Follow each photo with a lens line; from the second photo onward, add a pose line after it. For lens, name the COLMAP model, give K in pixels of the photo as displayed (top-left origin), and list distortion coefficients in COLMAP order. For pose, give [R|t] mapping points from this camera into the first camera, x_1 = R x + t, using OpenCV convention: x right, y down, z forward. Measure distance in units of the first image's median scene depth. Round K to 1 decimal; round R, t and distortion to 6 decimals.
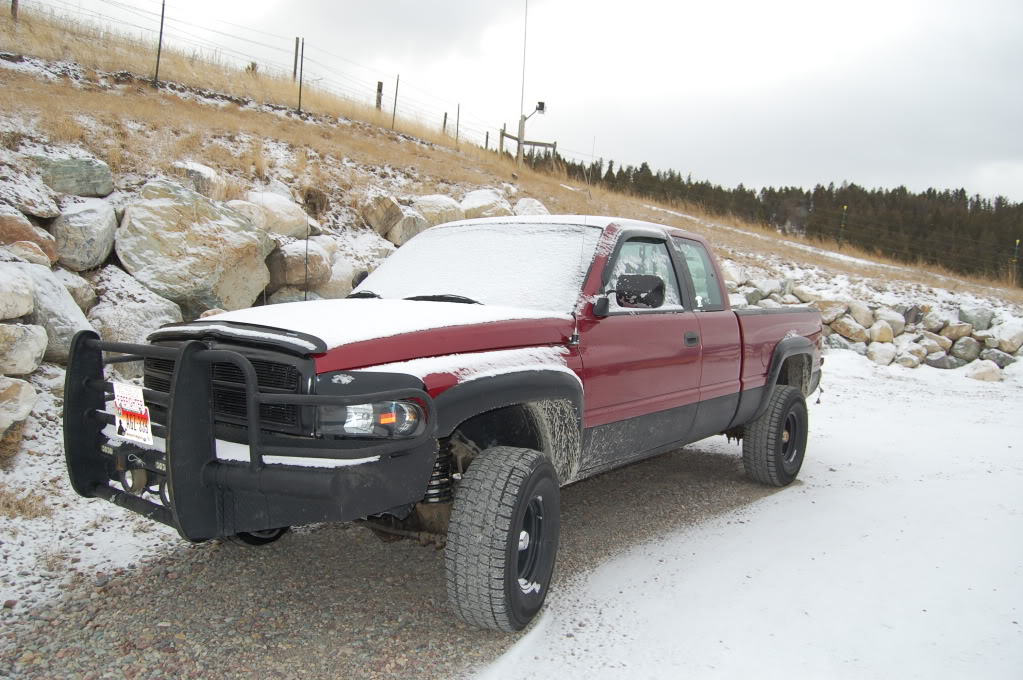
lens RADIAL K [[820.2, 0, 511.5], [0, 820.2, 340.0], [0, 0, 1]] dist [-0.121217, 0.063989]
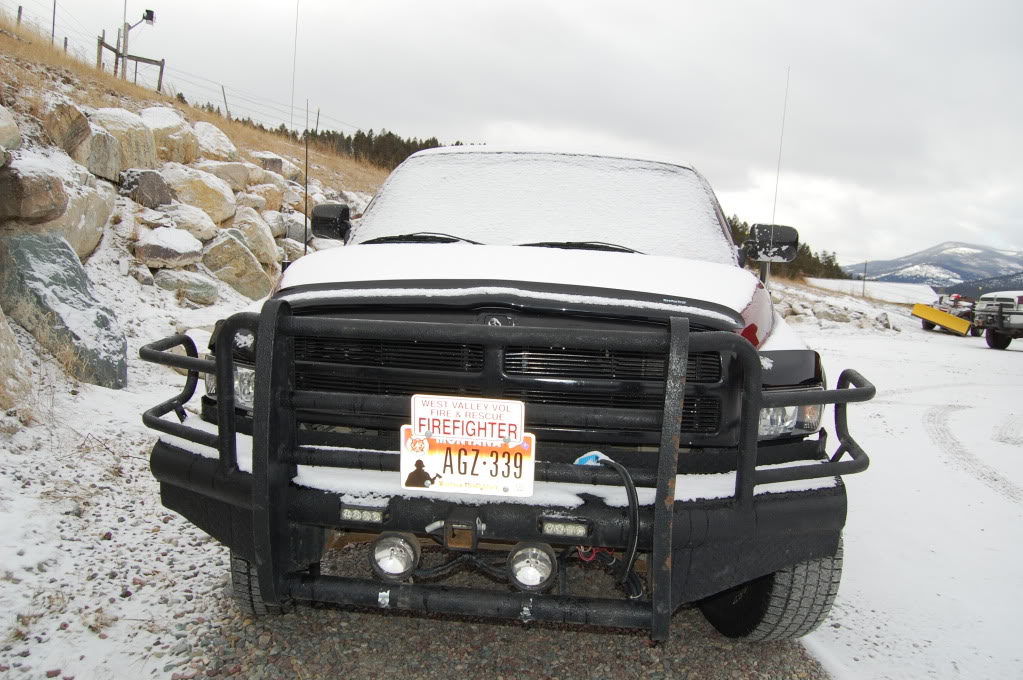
lens RADIAL K [[820.2, 0, 511.5], [0, 820.2, 340.0], [0, 0, 1]] dist [-0.121217, 0.063989]
pose [[0.838423, -0.045254, 0.543138, -0.192548], [0.007043, 0.997363, 0.072227, -0.006146], [-0.544974, -0.056731, 0.836531, 0.128990]]
